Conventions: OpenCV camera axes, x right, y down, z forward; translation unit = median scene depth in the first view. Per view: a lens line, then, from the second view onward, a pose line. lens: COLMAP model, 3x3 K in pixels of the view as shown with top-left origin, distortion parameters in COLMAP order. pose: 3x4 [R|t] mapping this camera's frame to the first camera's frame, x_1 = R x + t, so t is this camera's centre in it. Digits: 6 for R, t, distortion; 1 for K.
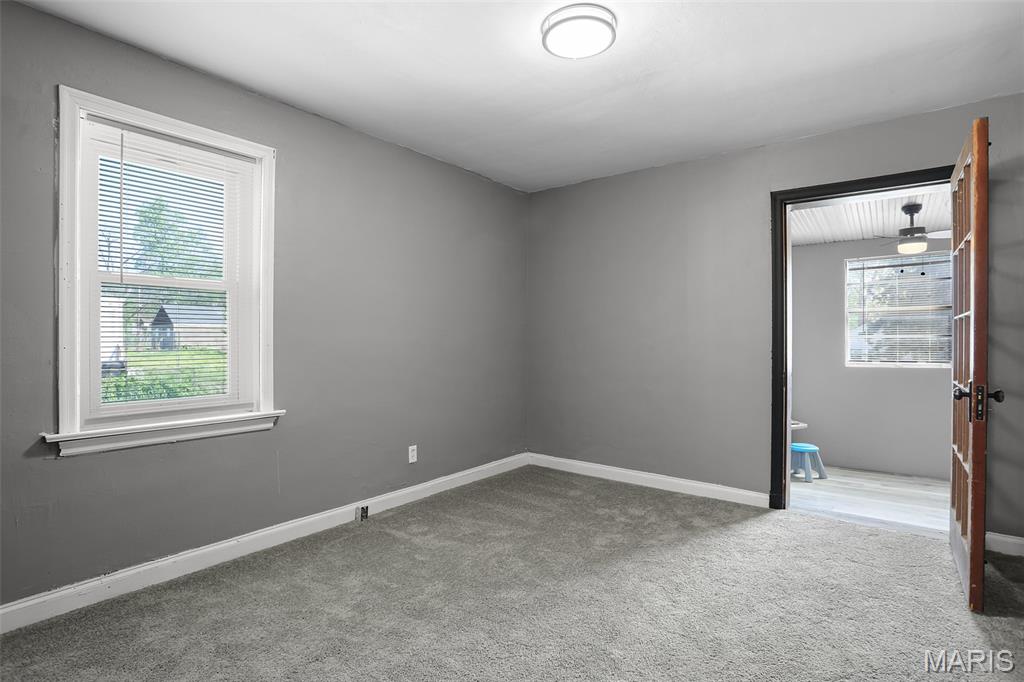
lens RADIAL K [[539.6, 0, 509.5], [0, 539.6, 338.9], [0, 0, 1]] dist [-0.008838, -0.000442]
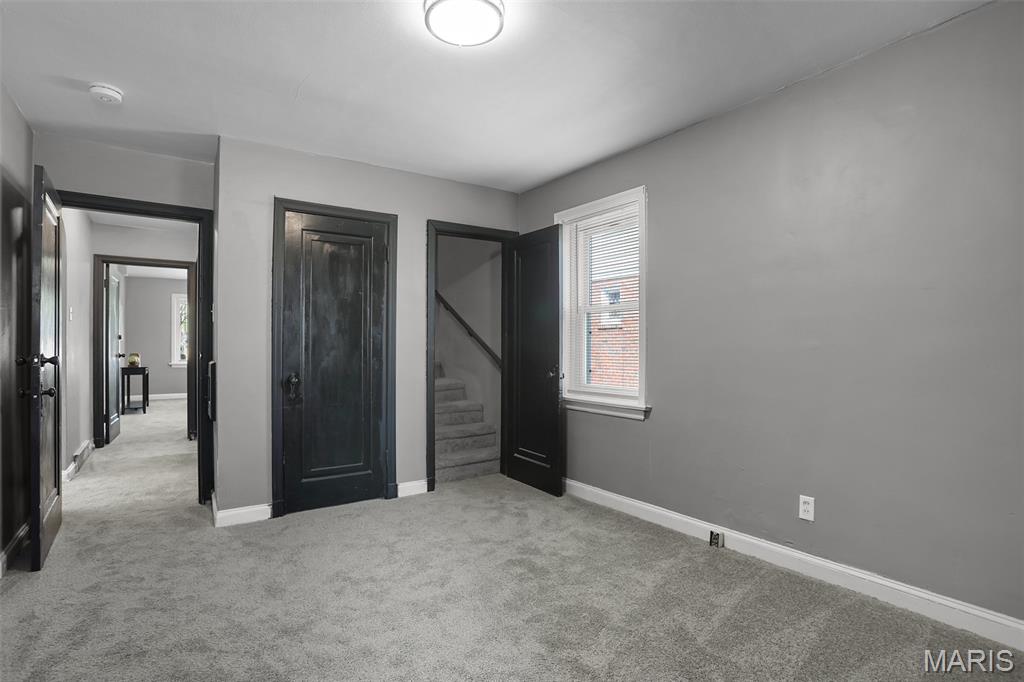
lens RADIAL K [[539.6, 0, 510.1], [0, 539.6, 344.9], [0, 0, 1]] dist [-0.008838, -0.000442]
pose [[-0.322514, -0.010889, -0.946502, 0.705492], [-0.008312, 0.999928, -0.008671, 0.010319], [0.946528, 0.005071, -0.322582, 0.982777]]
